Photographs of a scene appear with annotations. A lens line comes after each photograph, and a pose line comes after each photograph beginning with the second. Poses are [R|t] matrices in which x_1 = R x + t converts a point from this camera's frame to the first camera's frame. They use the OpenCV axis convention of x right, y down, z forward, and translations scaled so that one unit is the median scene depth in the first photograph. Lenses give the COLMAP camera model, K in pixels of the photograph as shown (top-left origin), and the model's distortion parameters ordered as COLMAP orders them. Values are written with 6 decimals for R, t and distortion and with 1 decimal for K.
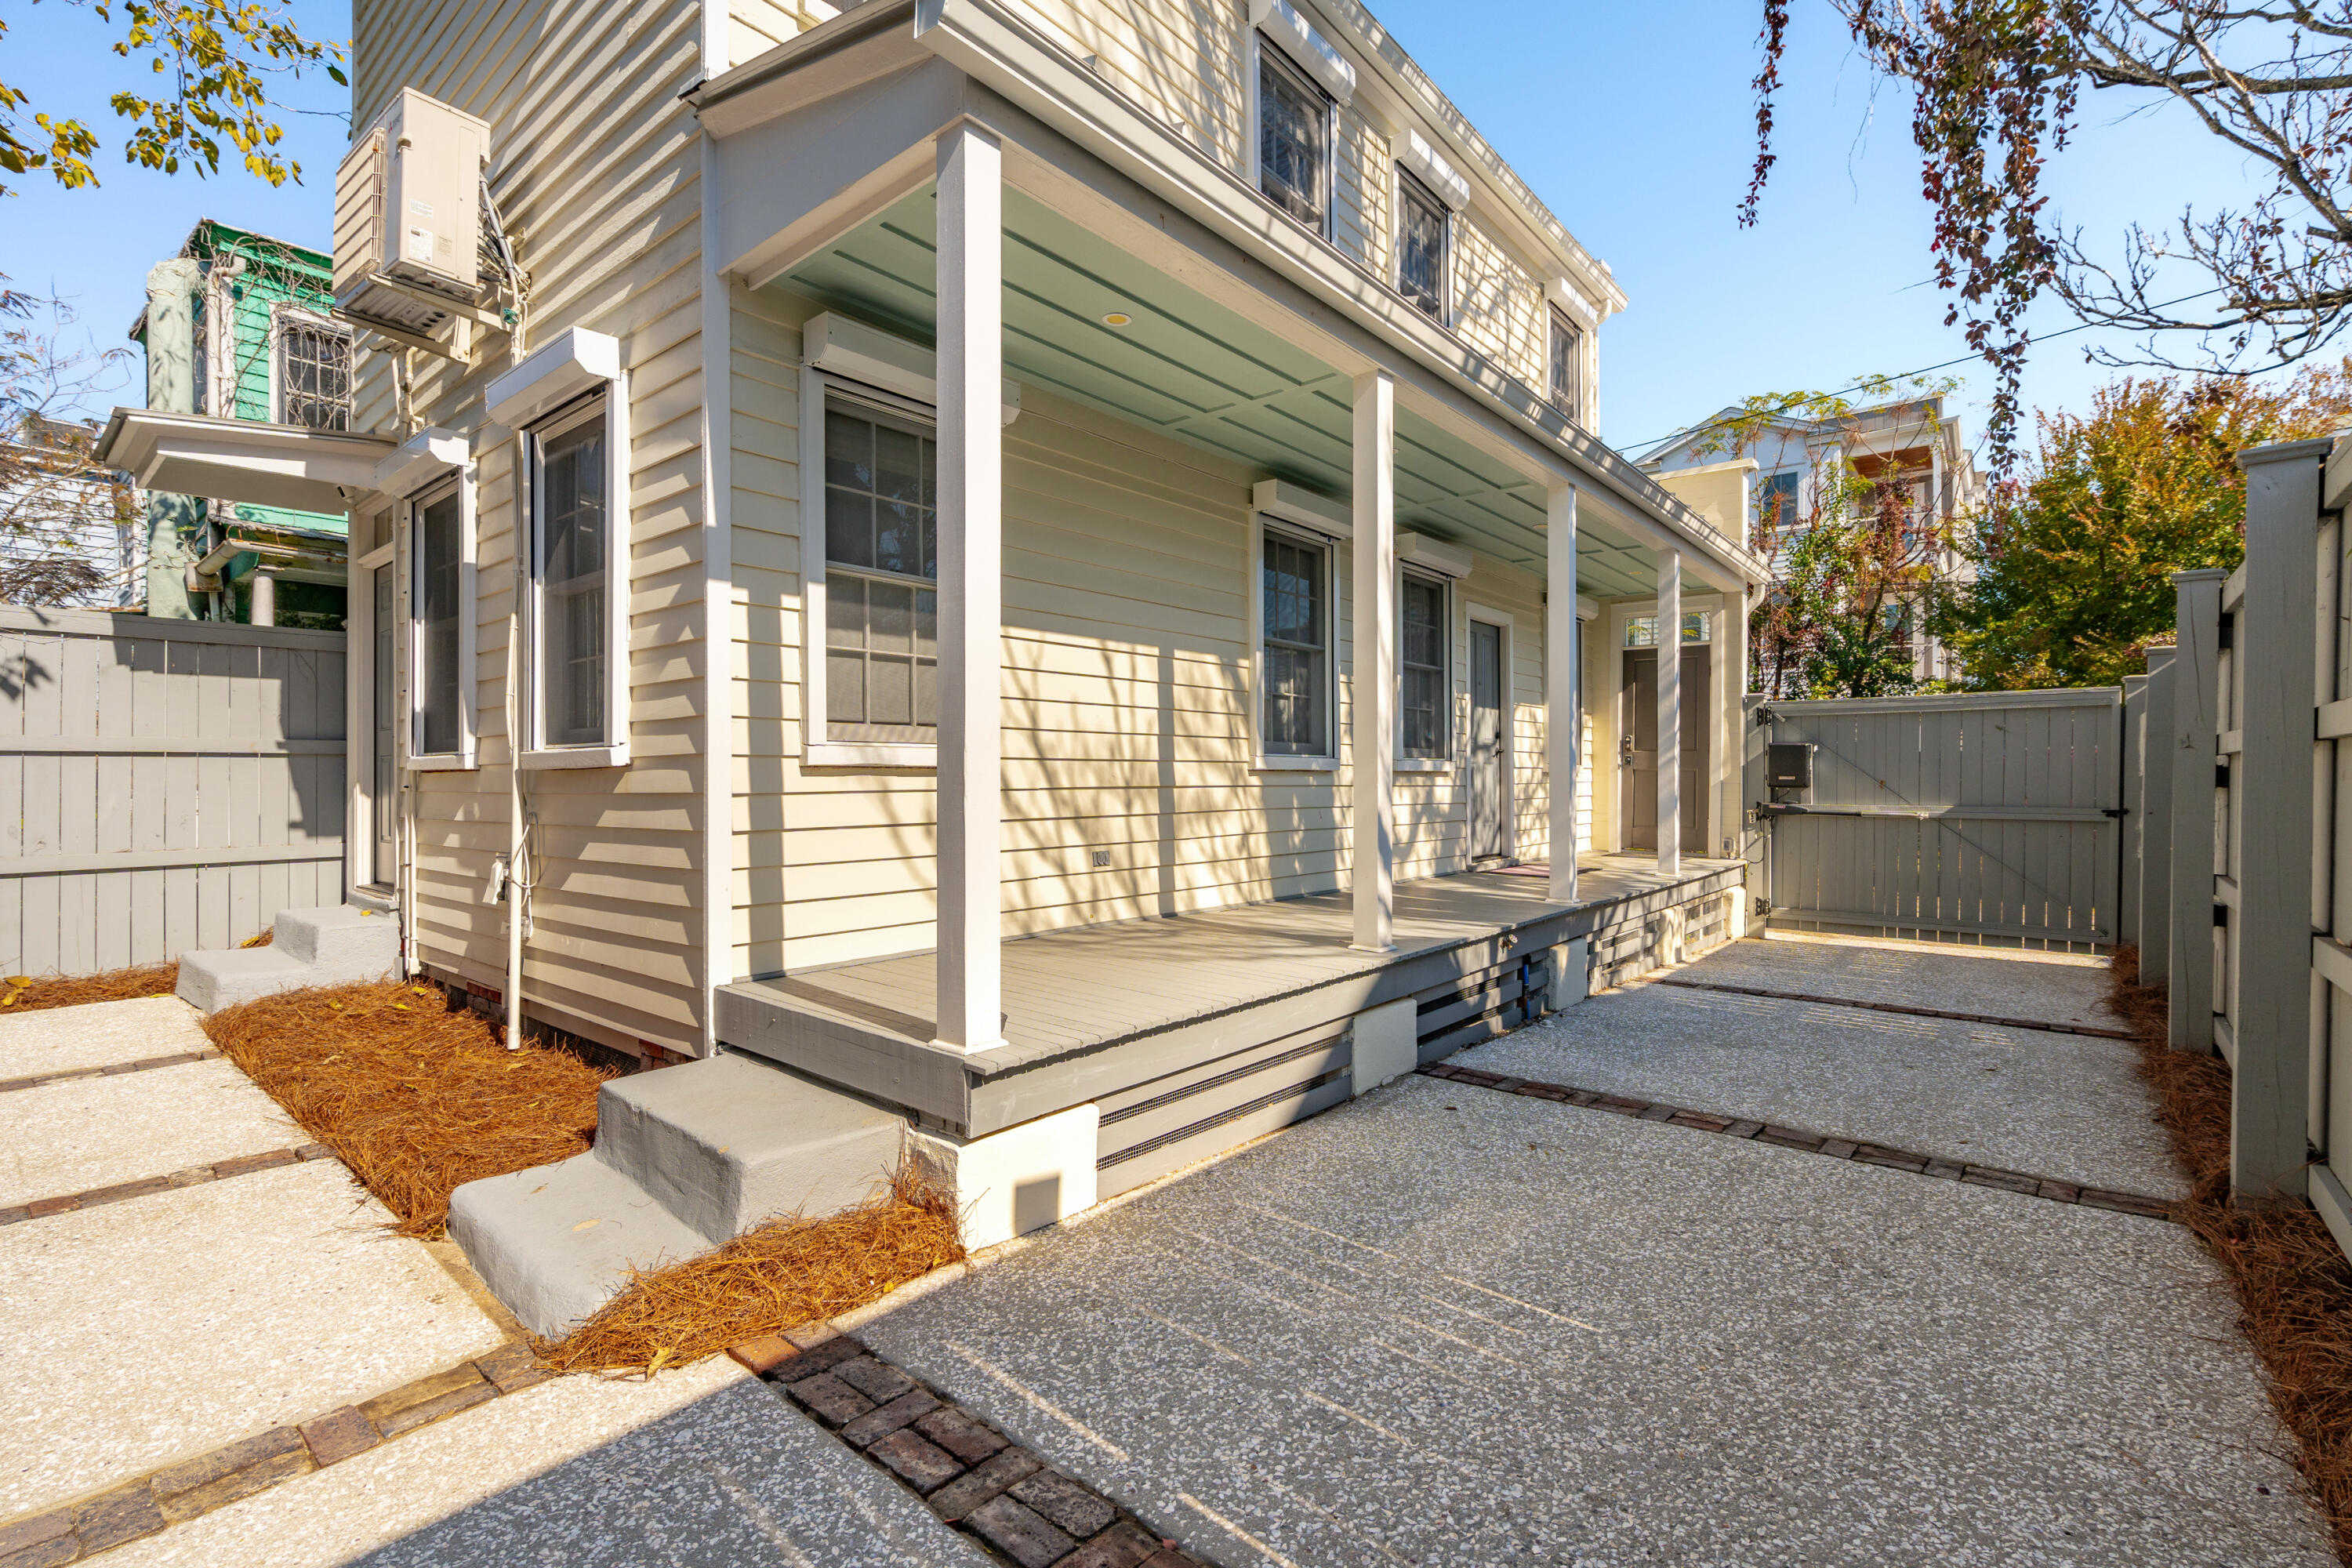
lens RADIAL K [[1073.4, 0, 1175.0], [0, 1073.4, 790.9], [0, 0, 1]] dist [-0.002293, 0.001123]
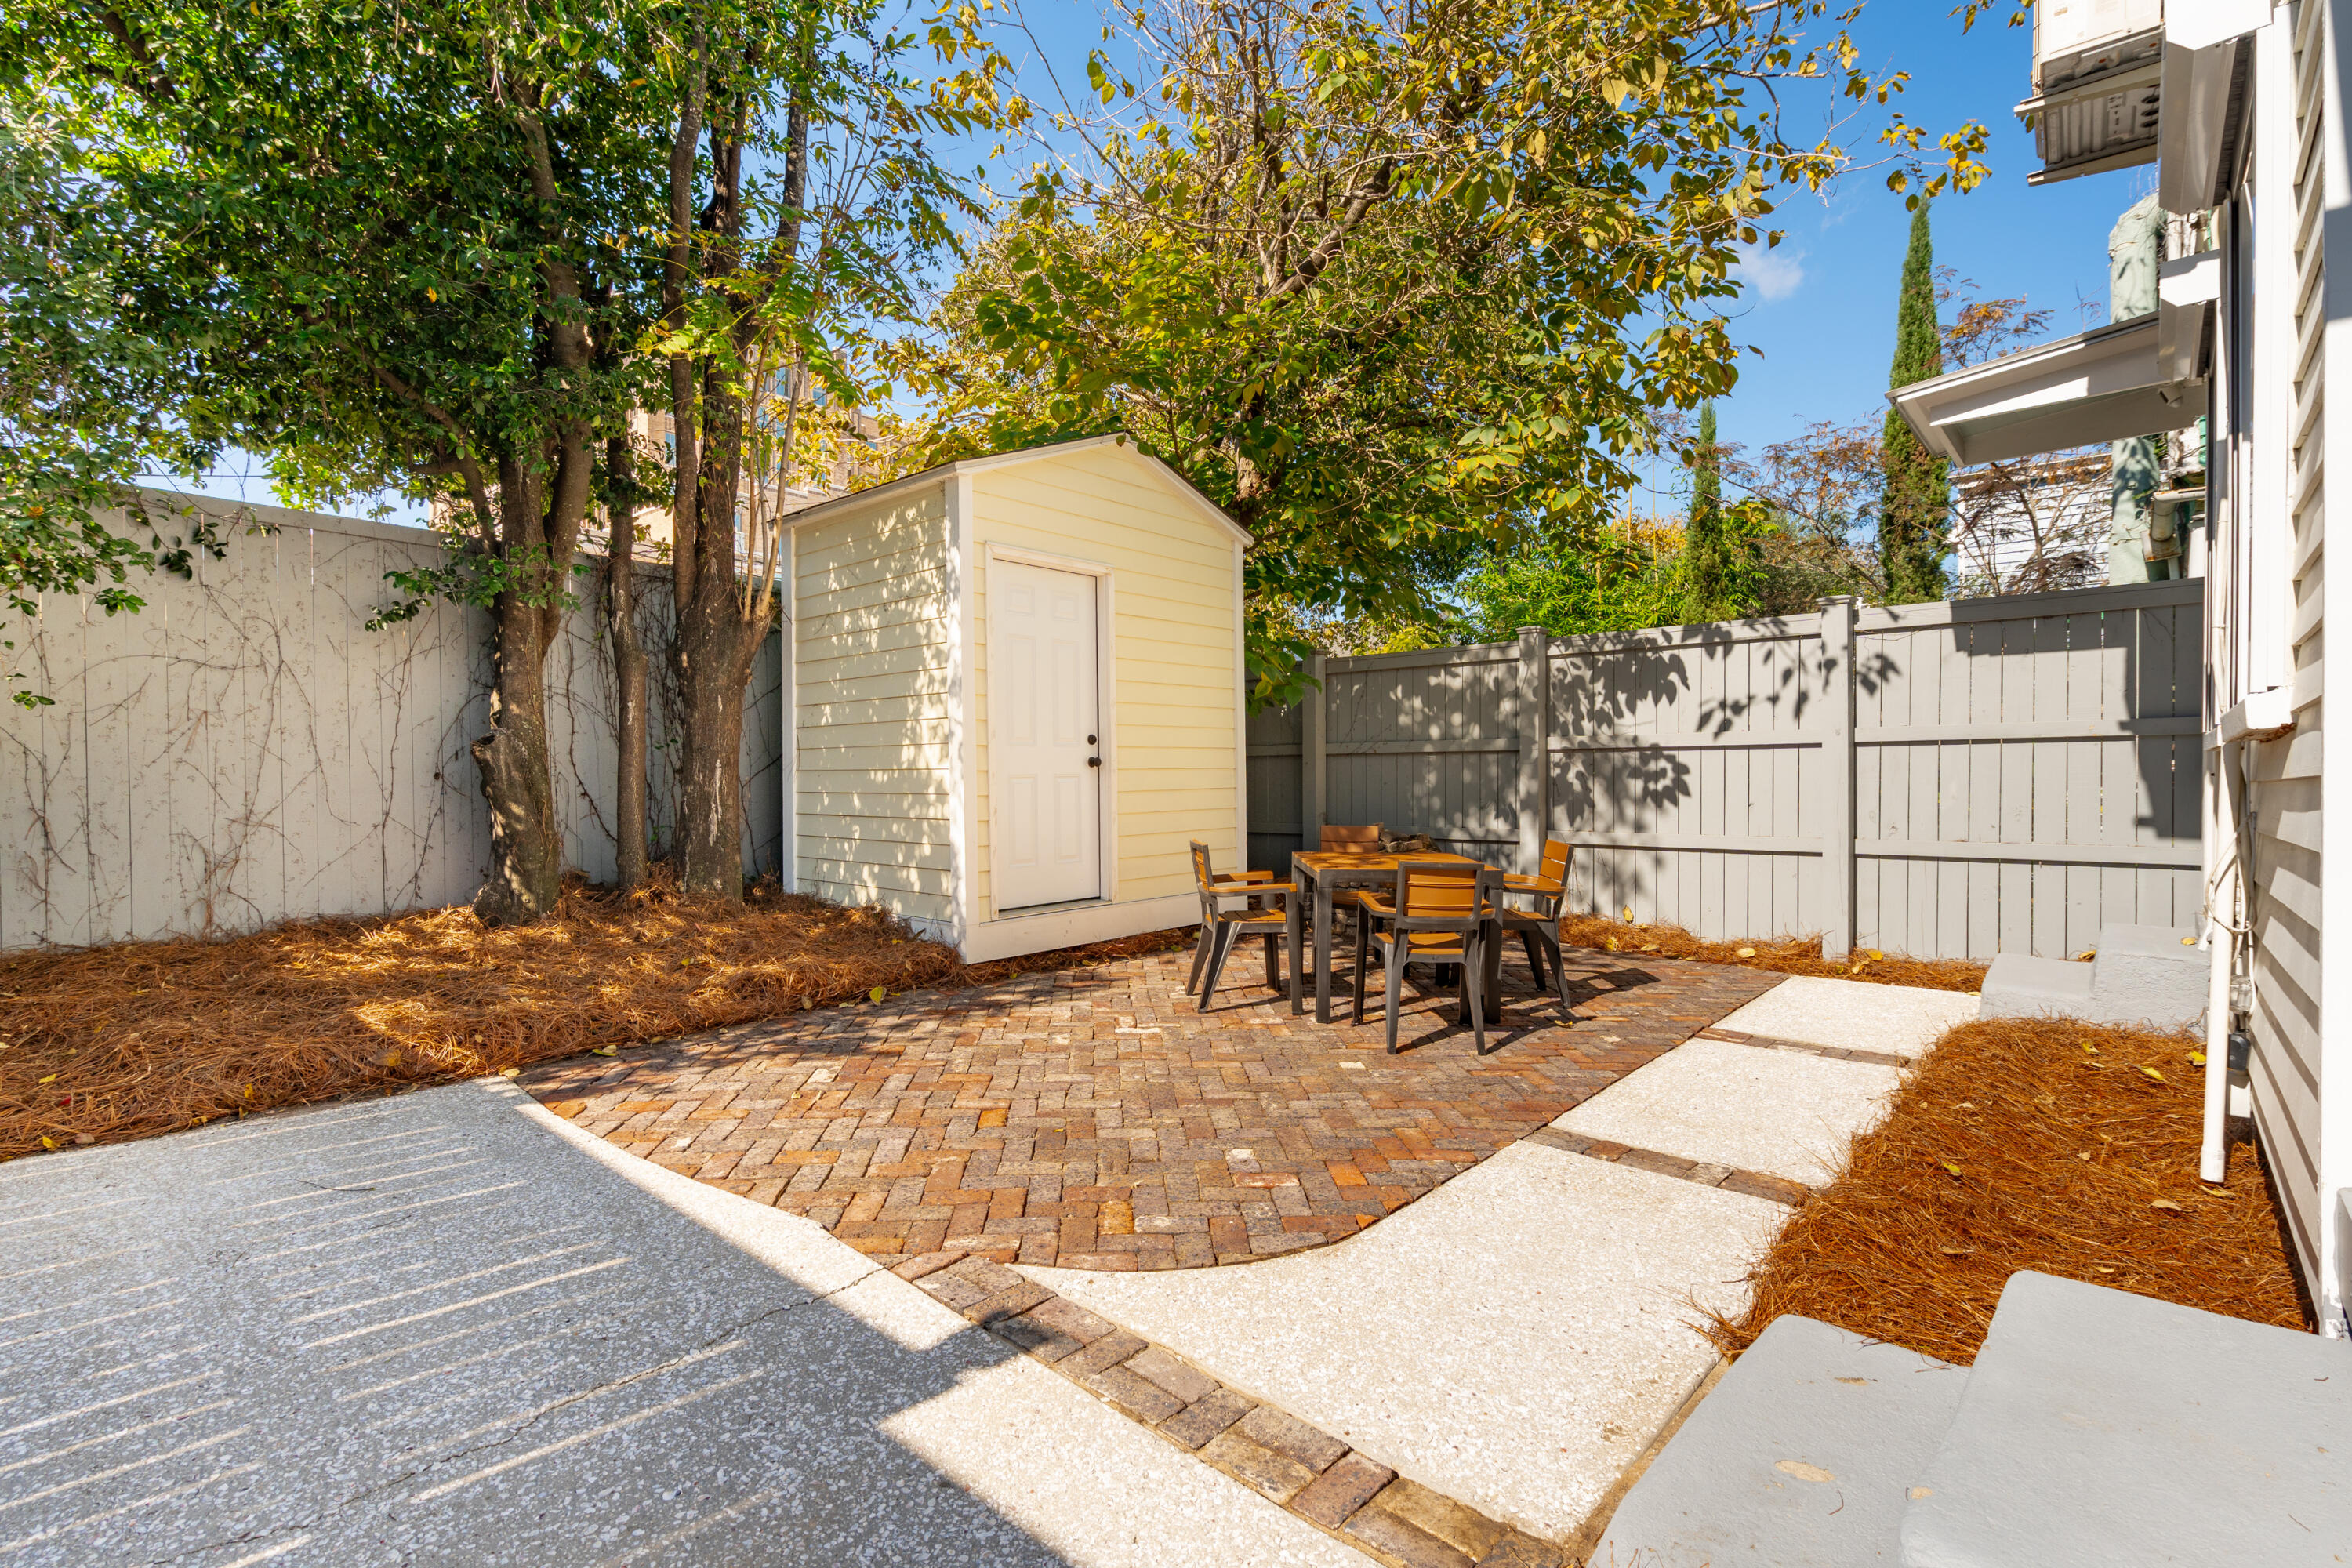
lens RADIAL K [[1073.4, 0, 1161.5], [0, 1073.4, 780.0], [0, 0, 1]] dist [-0.002293, 0.001123]
pose [[-0.047560, 0.001612, -0.998867, 0.038465], [-0.009216, 0.999955, 0.002053, 0.005400], [0.998826, 0.009304, -0.047543, 0.313586]]
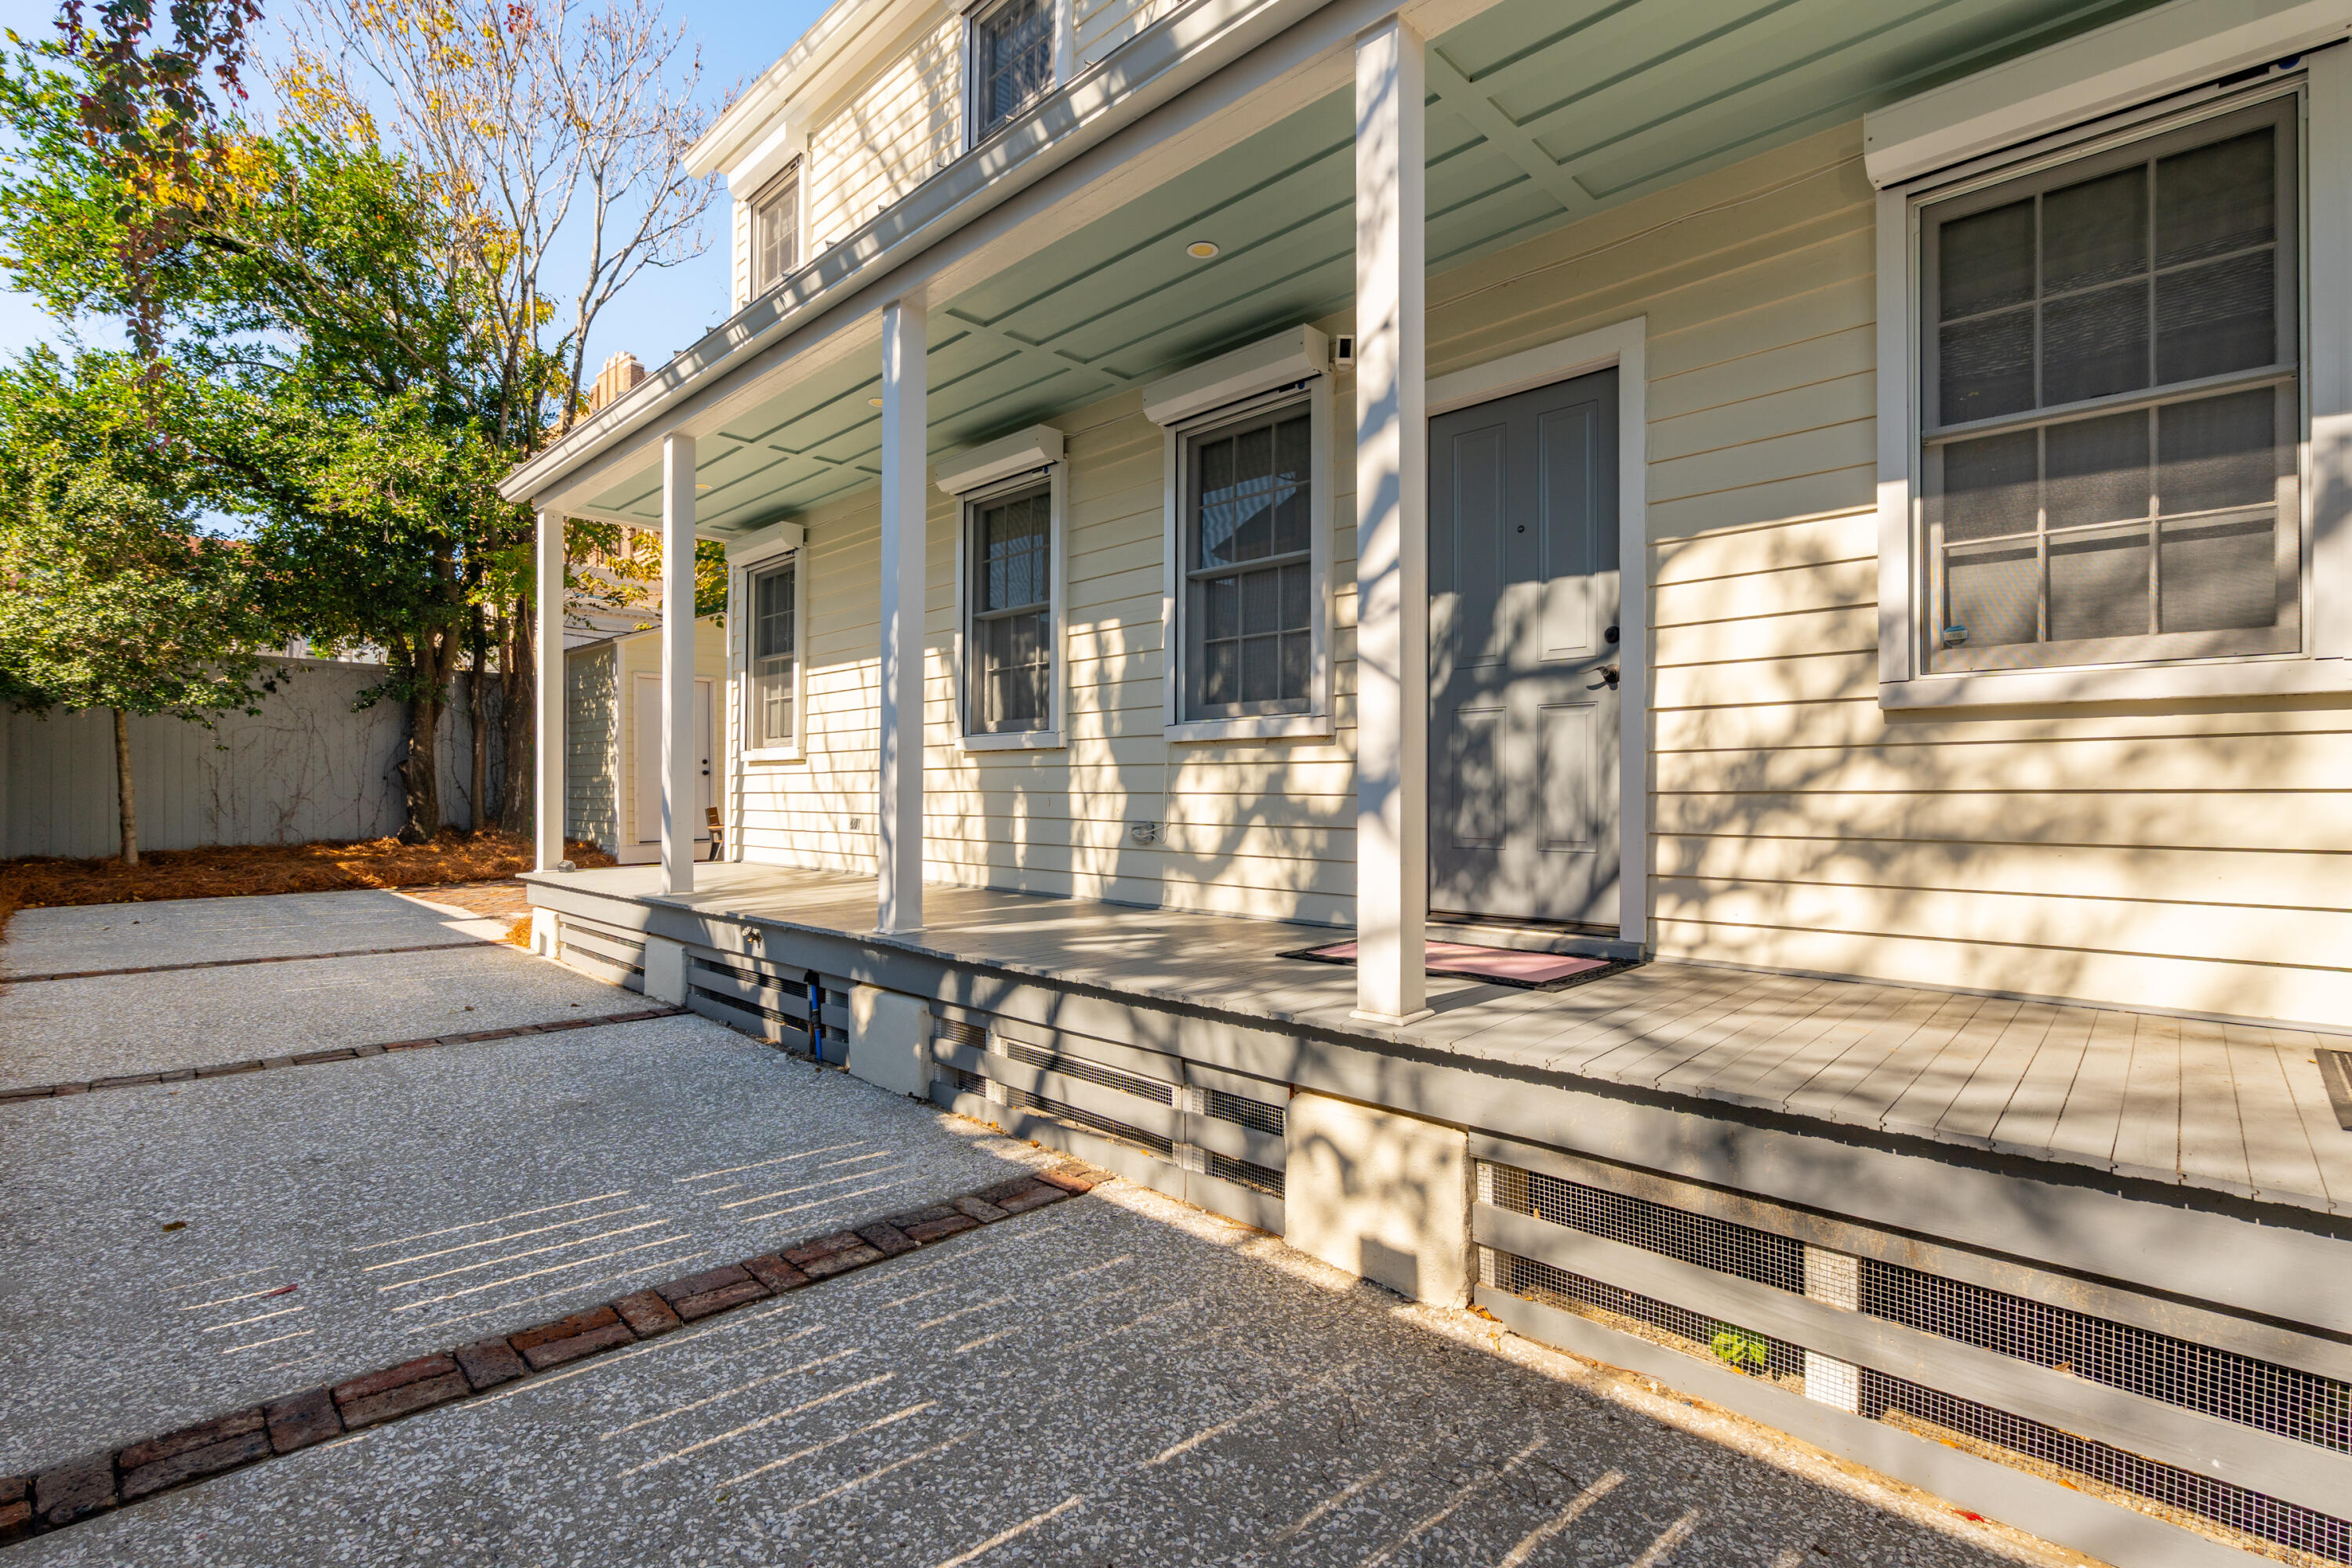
lens RADIAL K [[1073.4, 0, 1173.7], [0, 1073.4, 785.3], [0, 0, 1]] dist [-0.002293, 0.001123]
pose [[-0.069171, -0.006831, -0.997581, 1.066302], [-0.014476, 0.999878, -0.005843, 0.014464], [0.997500, 0.014037, -0.069261, 1.278863]]
